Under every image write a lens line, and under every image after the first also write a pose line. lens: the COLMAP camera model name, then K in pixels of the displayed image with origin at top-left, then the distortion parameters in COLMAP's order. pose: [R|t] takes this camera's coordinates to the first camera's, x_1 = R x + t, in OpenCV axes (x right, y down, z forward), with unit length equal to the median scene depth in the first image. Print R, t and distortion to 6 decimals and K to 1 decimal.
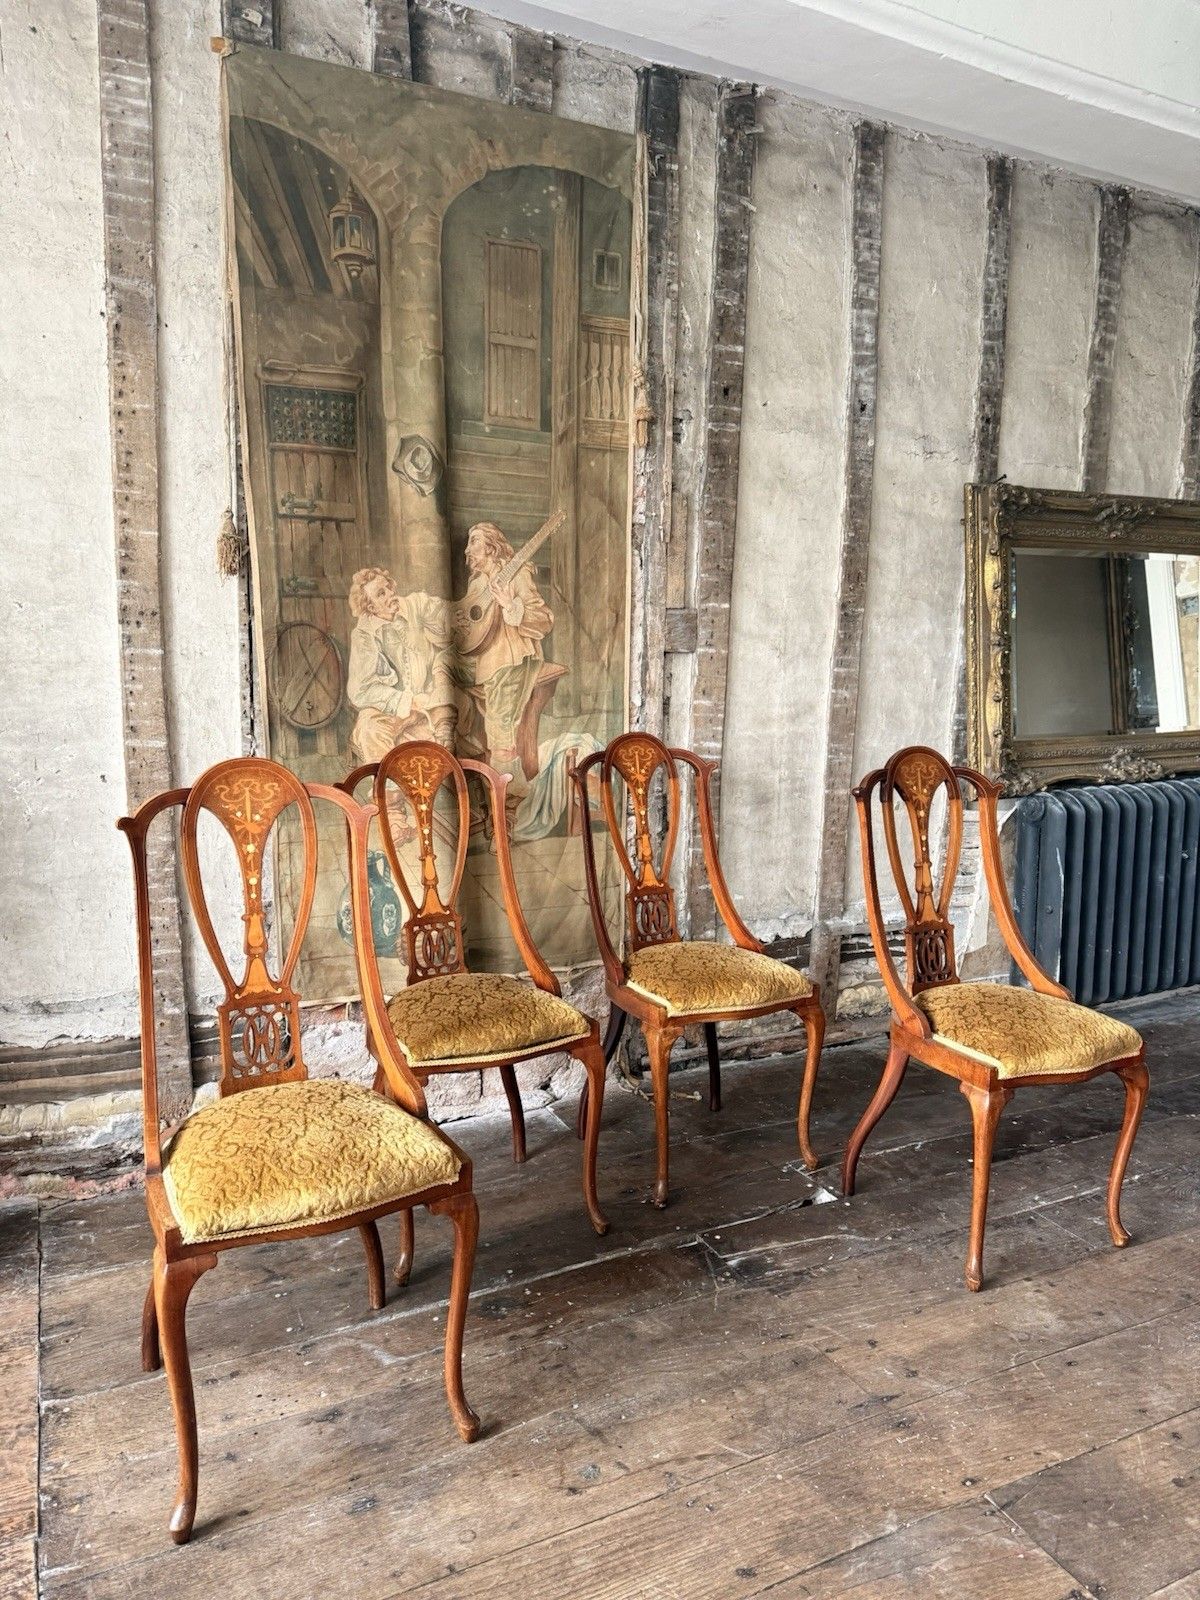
lens RADIAL K [[1109.0, 0, 596.1], [0, 1109.0, 804.2], [0, 0, 1]] dist [0.173836, -0.358211]
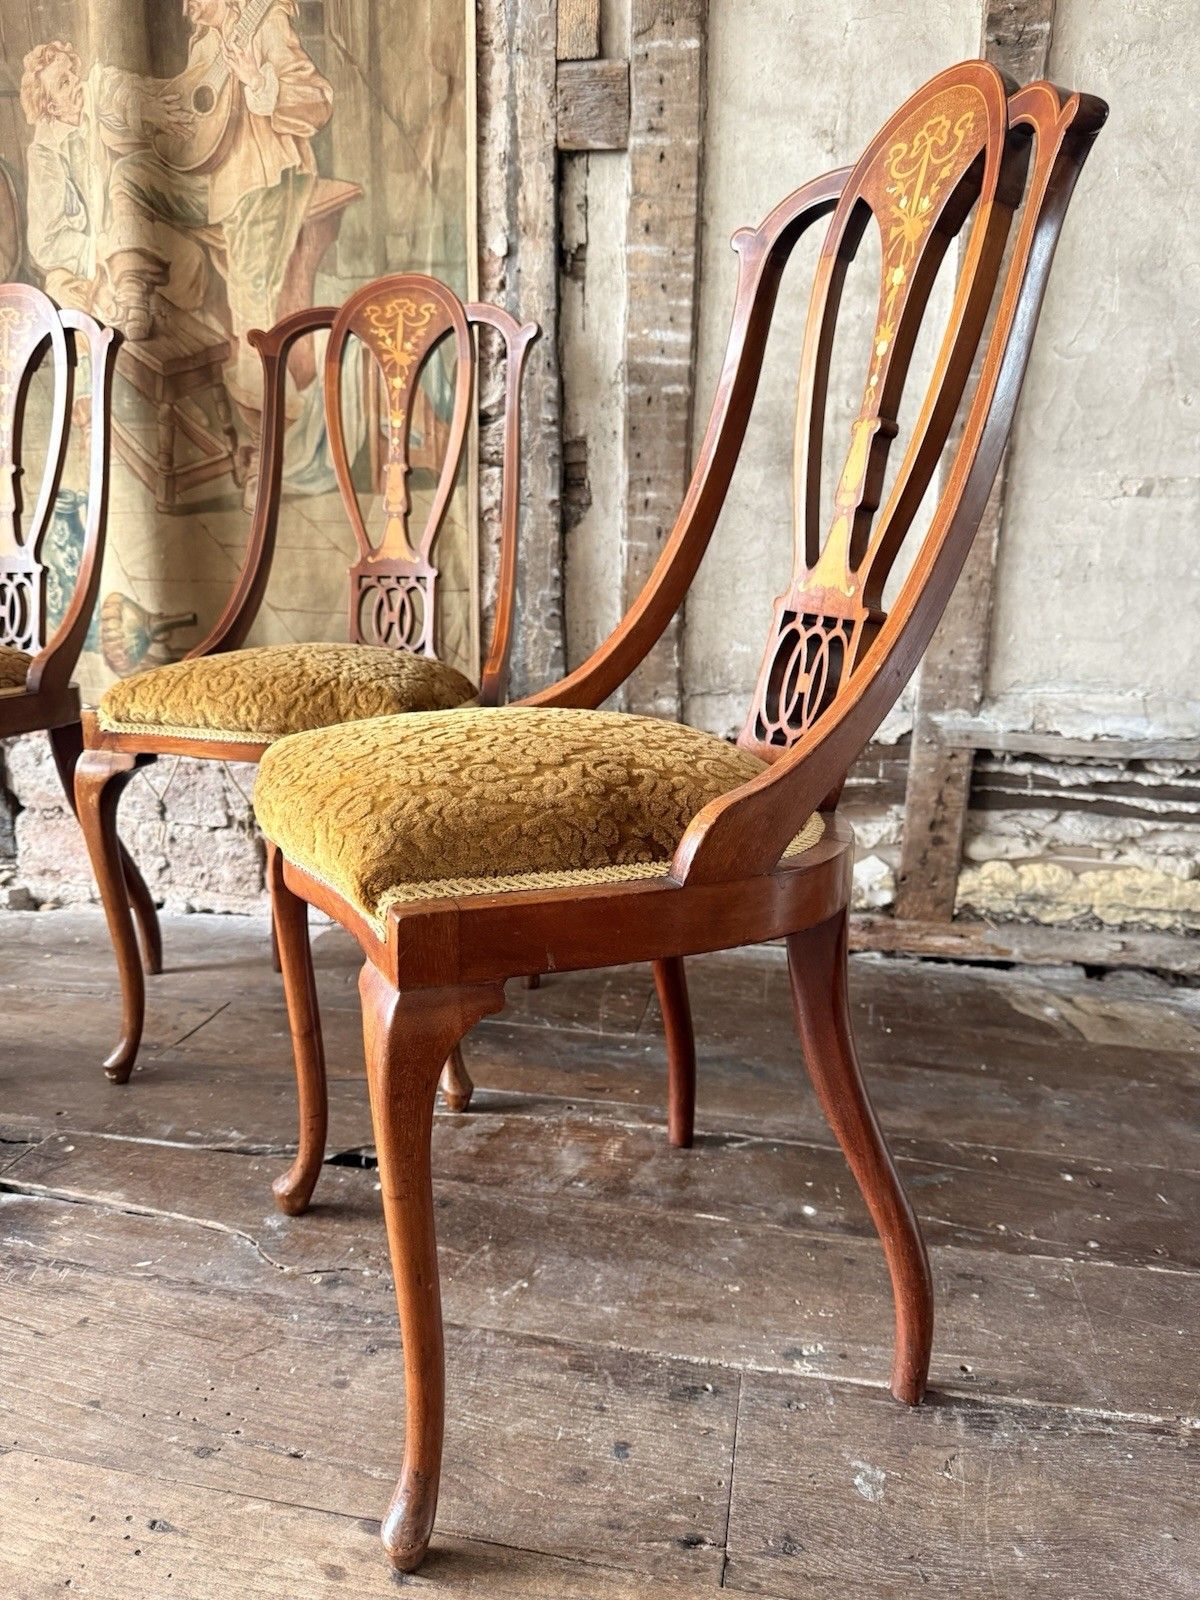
lens RADIAL K [[1150.5, 0, 593.0], [0, 1150.5, 803.0], [0, 0, 1]] dist [-0.003992, -0.008375]
pose [[0.799536, 0.131140, -0.586127, 0.486863], [-0.086335, 0.990831, 0.103920, 0.129053], [0.594381, -0.032485, 0.803527, 0.611627]]
